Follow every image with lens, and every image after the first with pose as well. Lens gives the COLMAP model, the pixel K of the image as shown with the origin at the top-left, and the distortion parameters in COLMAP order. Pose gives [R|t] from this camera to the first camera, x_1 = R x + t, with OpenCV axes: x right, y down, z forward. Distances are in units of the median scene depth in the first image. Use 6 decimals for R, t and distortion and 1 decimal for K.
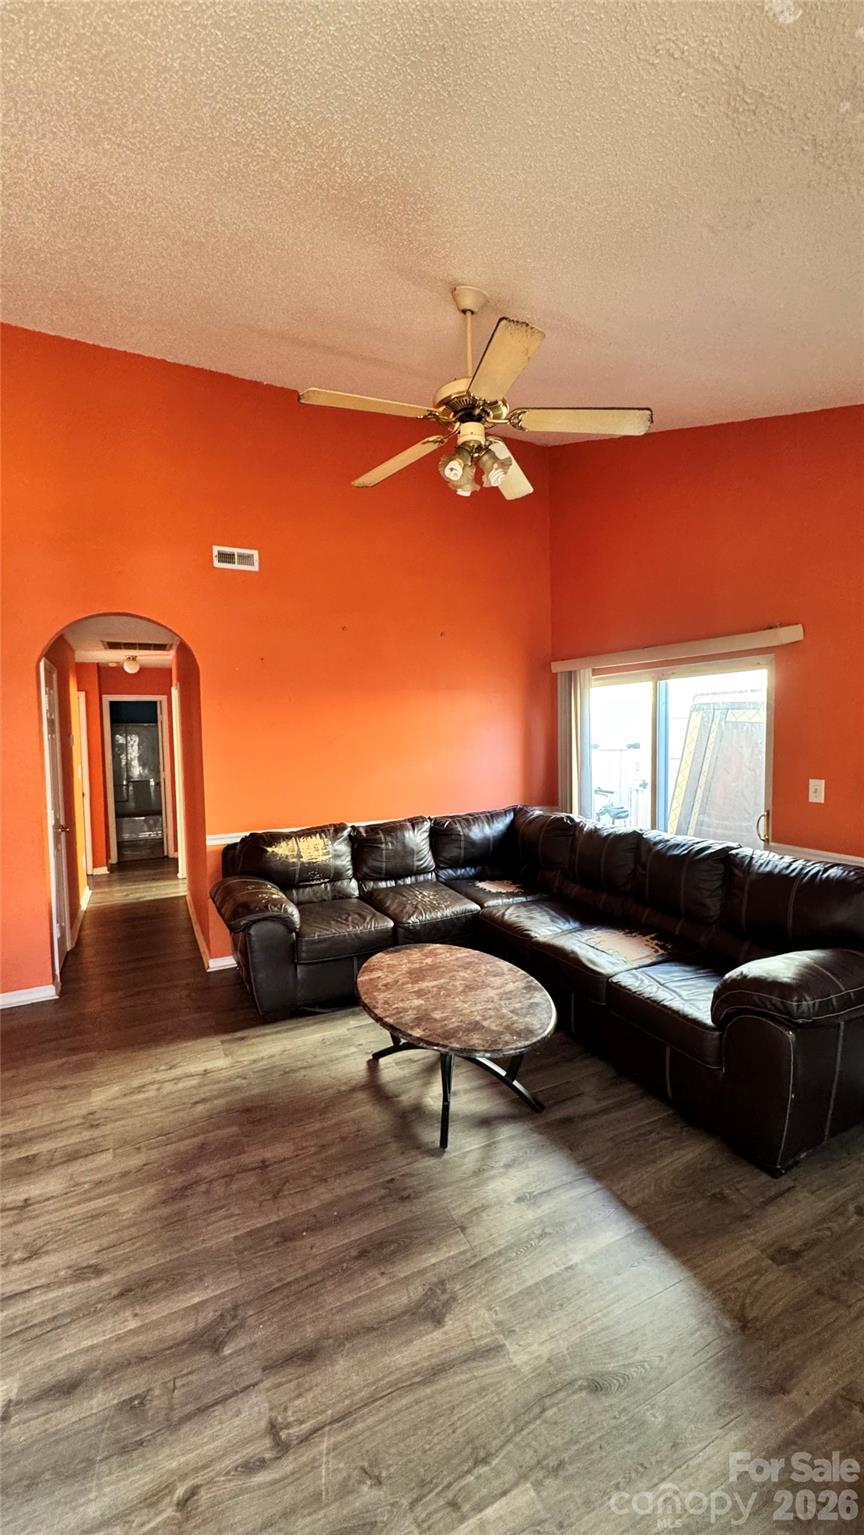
lens RADIAL K [[611.7, 0, 436.3], [0, 611.7, 765.2], [0, 0, 1]] dist [-0.001993, -0.000135]
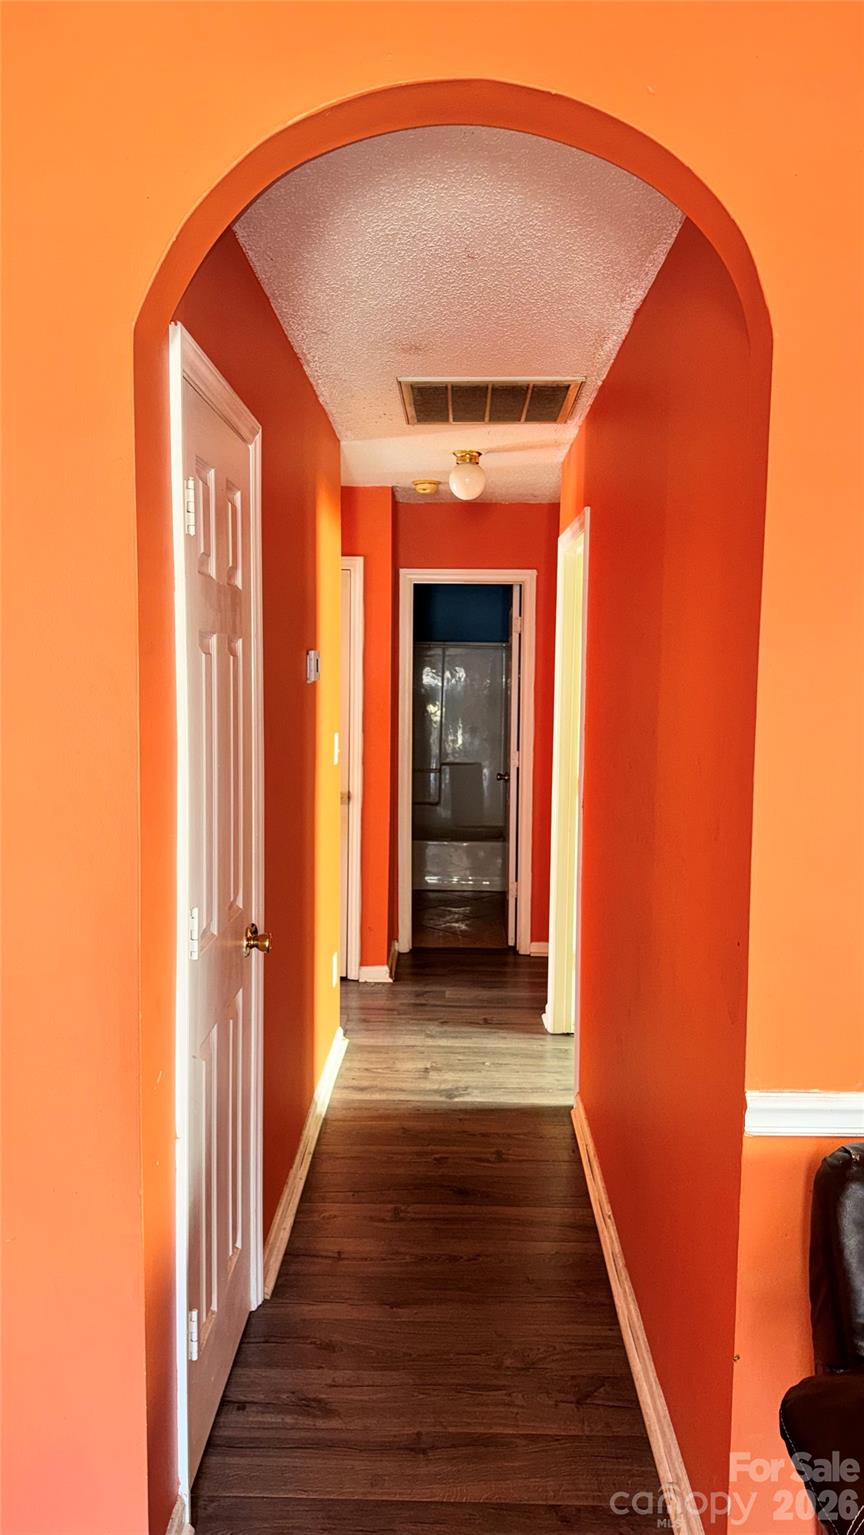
lens RADIAL K [[1072.9, 0, 433.4], [0, 1072.9, 772.2], [0, 0, 1]] dist [0.096192, -0.005996]
pose [[0.888811, 0.068195, -0.453172, -0.451016], [-0.052800, 0.997519, 0.046552, -0.019925], [0.455223, -0.017449, 0.890207, 0.874207]]
